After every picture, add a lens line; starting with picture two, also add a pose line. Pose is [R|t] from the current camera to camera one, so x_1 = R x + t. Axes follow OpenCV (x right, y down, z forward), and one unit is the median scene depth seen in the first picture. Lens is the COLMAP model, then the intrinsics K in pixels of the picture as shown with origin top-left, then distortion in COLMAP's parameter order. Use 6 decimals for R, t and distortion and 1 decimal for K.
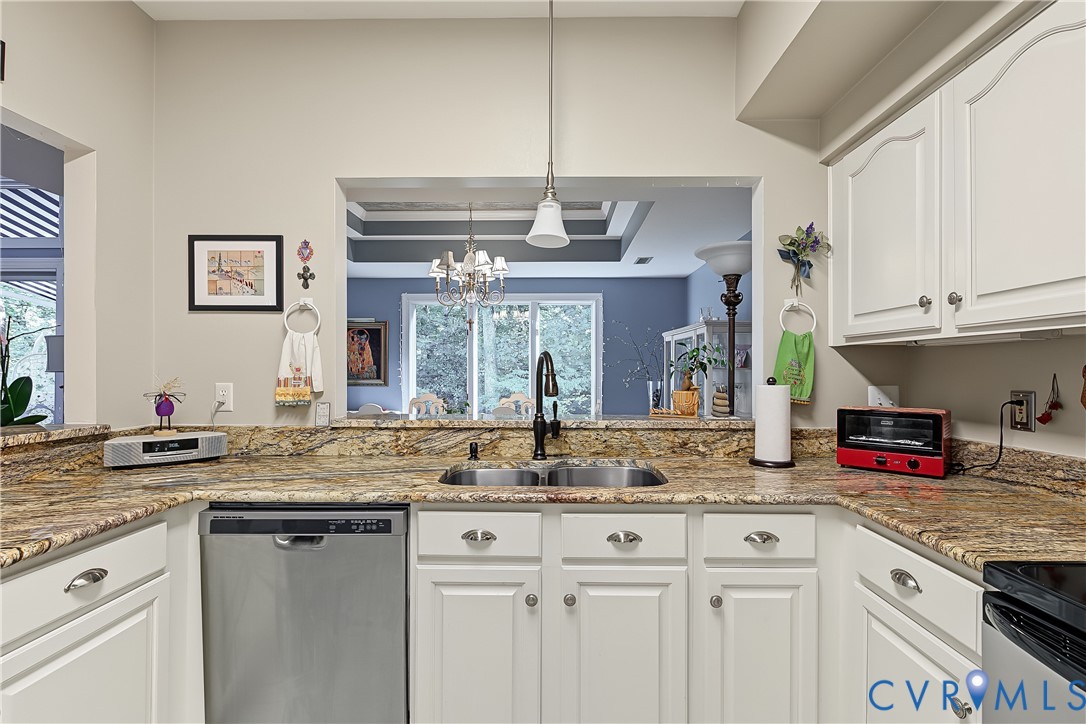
lens RADIAL K [[500.5, 0, 541.6], [0, 500.5, 366.8], [0, 0, 1]] dist [-0.002317, 0.000951]
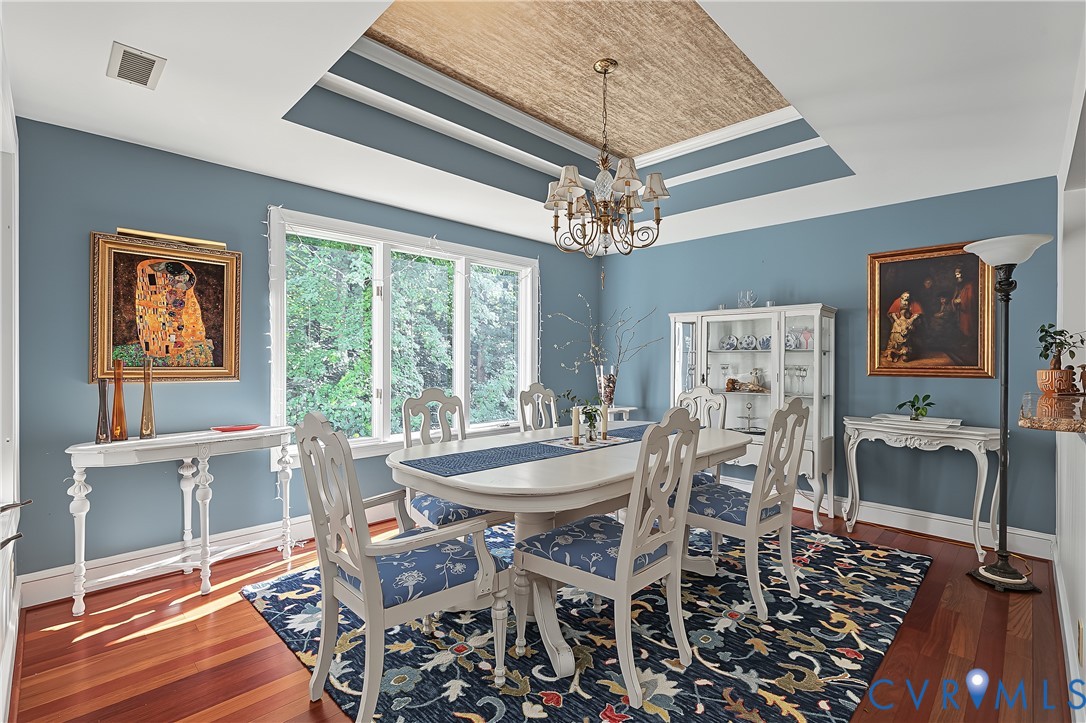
lens RADIAL K [[500.5, 0, 543.4], [0, 500.5, 361.8], [0, 0, 1]] dist [-0.002317, 0.000951]
pose [[0.696552, -0.001218, 0.717505, -1.288471], [-0.009989, 0.999885, 0.011395, 0.031722], [-0.717437, -0.015105, 0.696460, 1.156517]]
